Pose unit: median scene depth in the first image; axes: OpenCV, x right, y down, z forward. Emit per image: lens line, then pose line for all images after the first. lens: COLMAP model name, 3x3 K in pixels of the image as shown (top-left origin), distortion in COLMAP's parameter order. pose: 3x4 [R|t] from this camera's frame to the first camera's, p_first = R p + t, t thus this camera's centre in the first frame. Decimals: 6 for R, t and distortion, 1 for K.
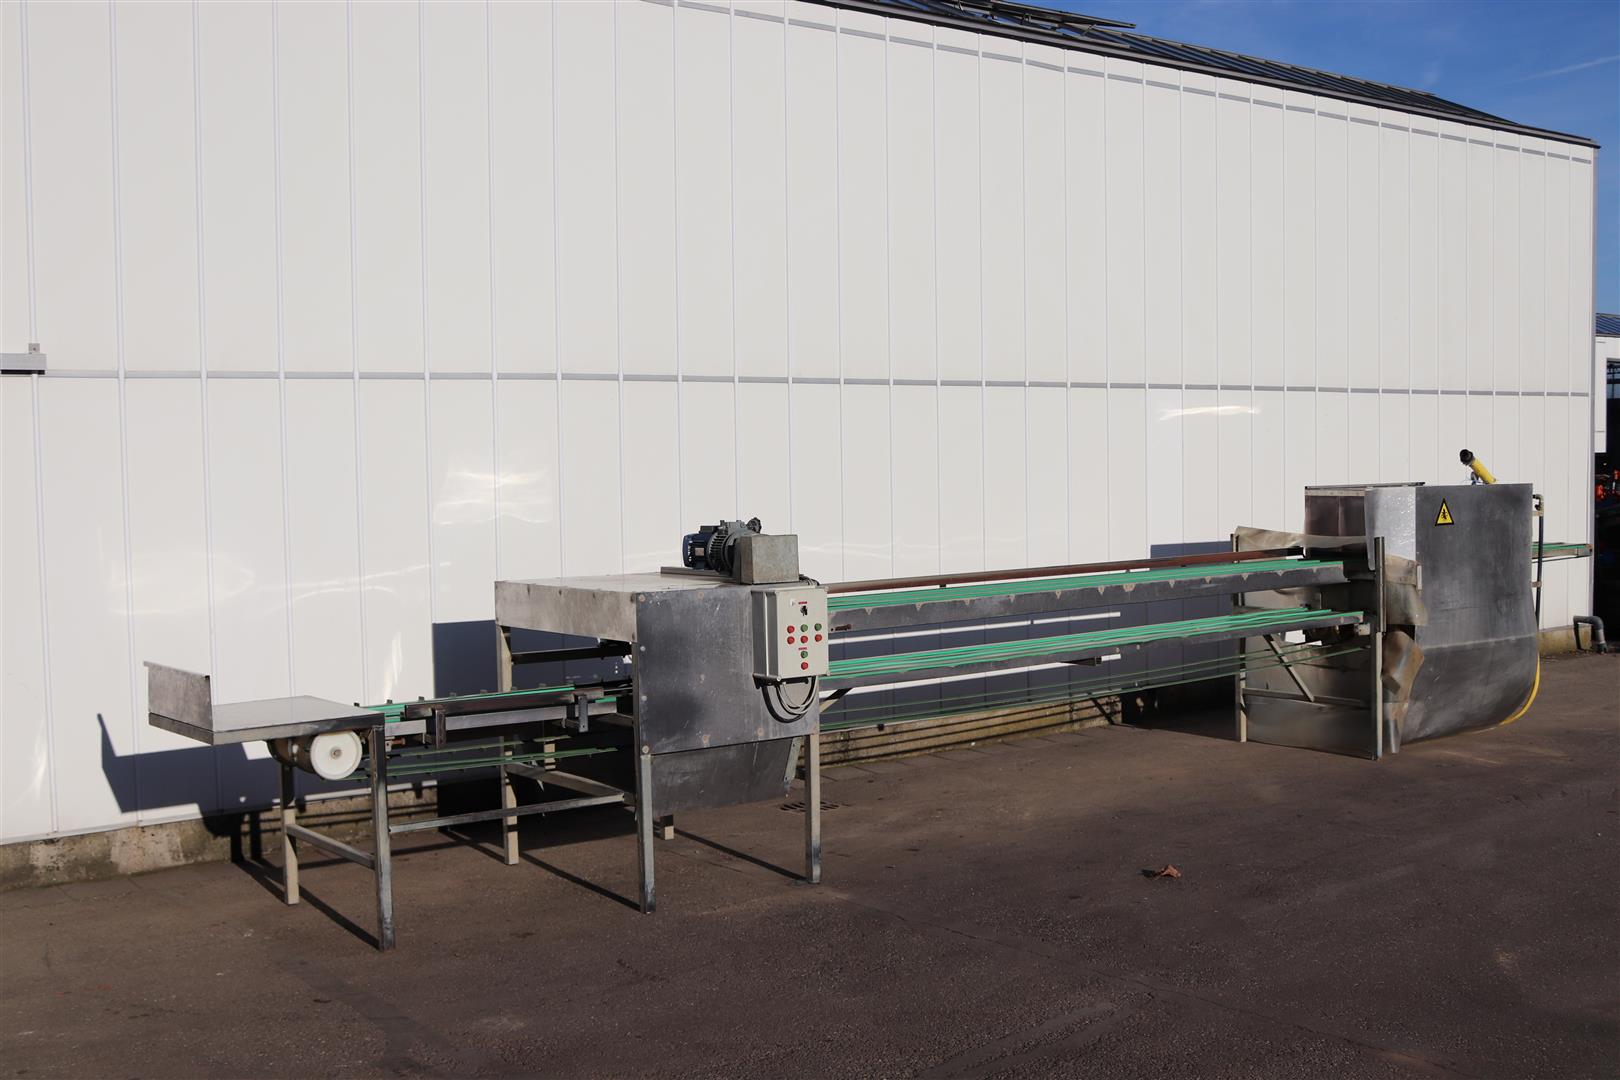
lens RADIAL K [[1772.2, 0, 892.2], [0, 1772.2, 563.5], [0, 0, 1]] dist [-0.081242, 0.000000]
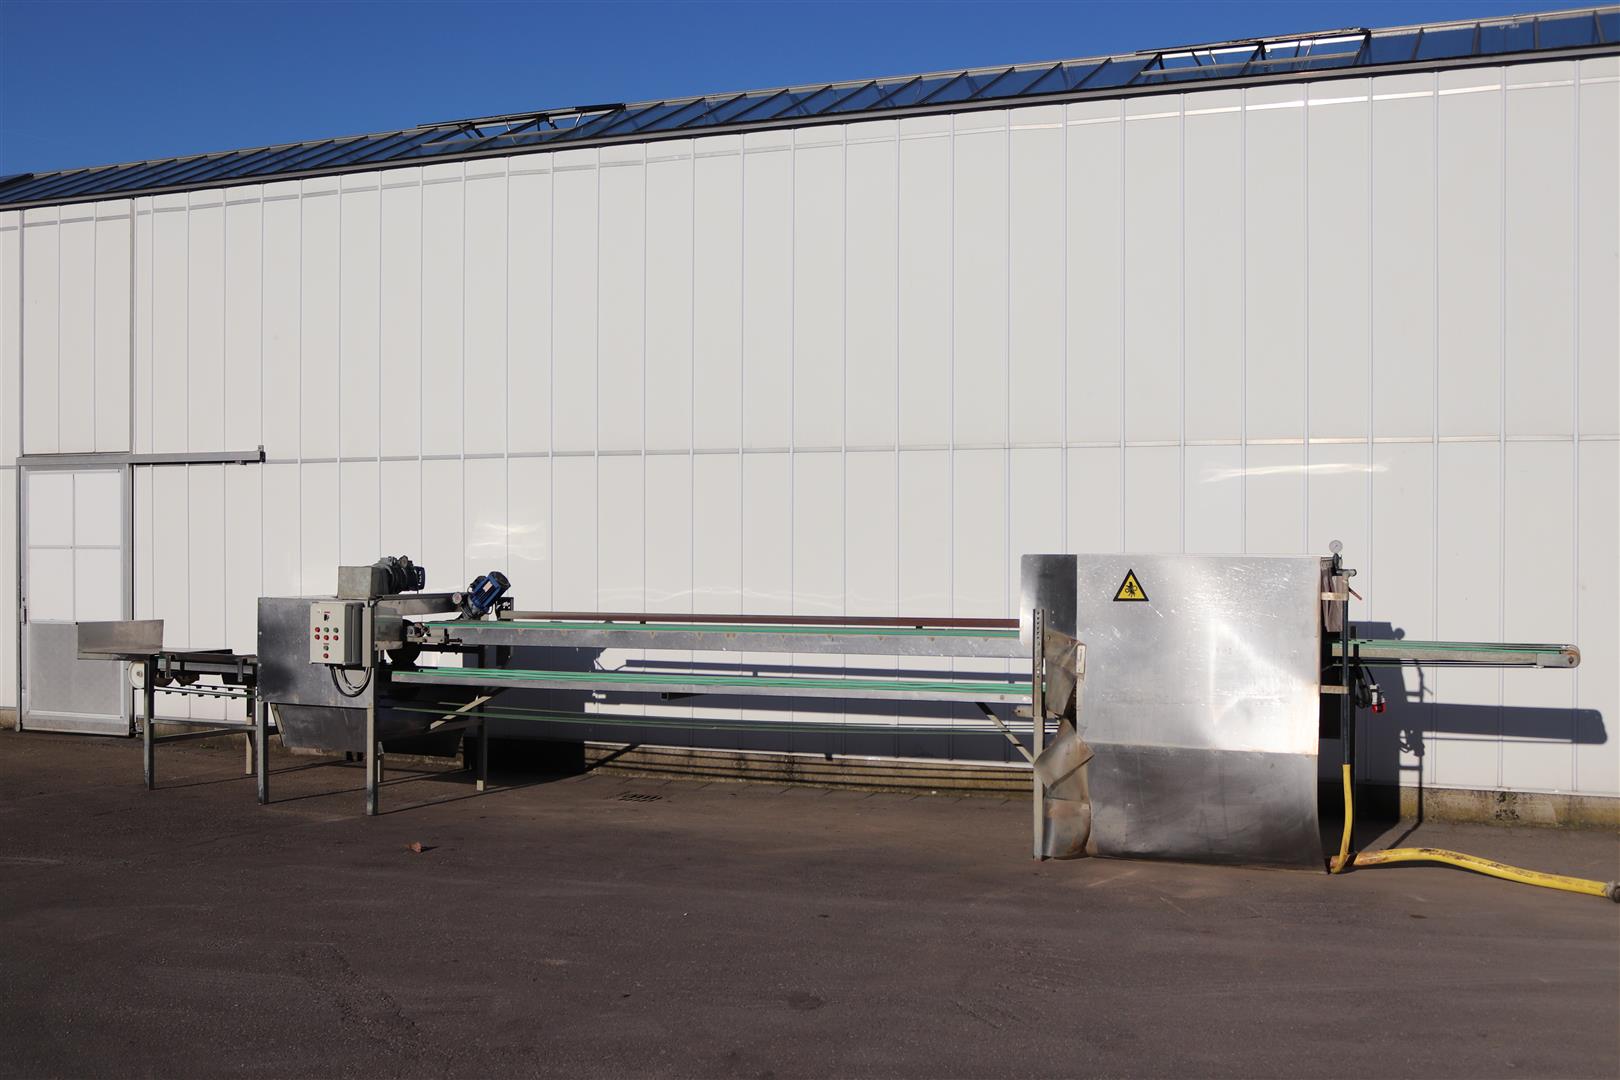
lens RADIAL K [[1772.2, 0, 839.9], [0, 1772.2, 543.0], [0, 0, 1]] dist [-0.081242, 0.000000]
pose [[0.487138, 0.021225, -0.873067, 1.001503], [-0.063174, 0.997942, -0.010988, -0.032089], [0.871037, 0.060507, 0.487477, 0.466747]]
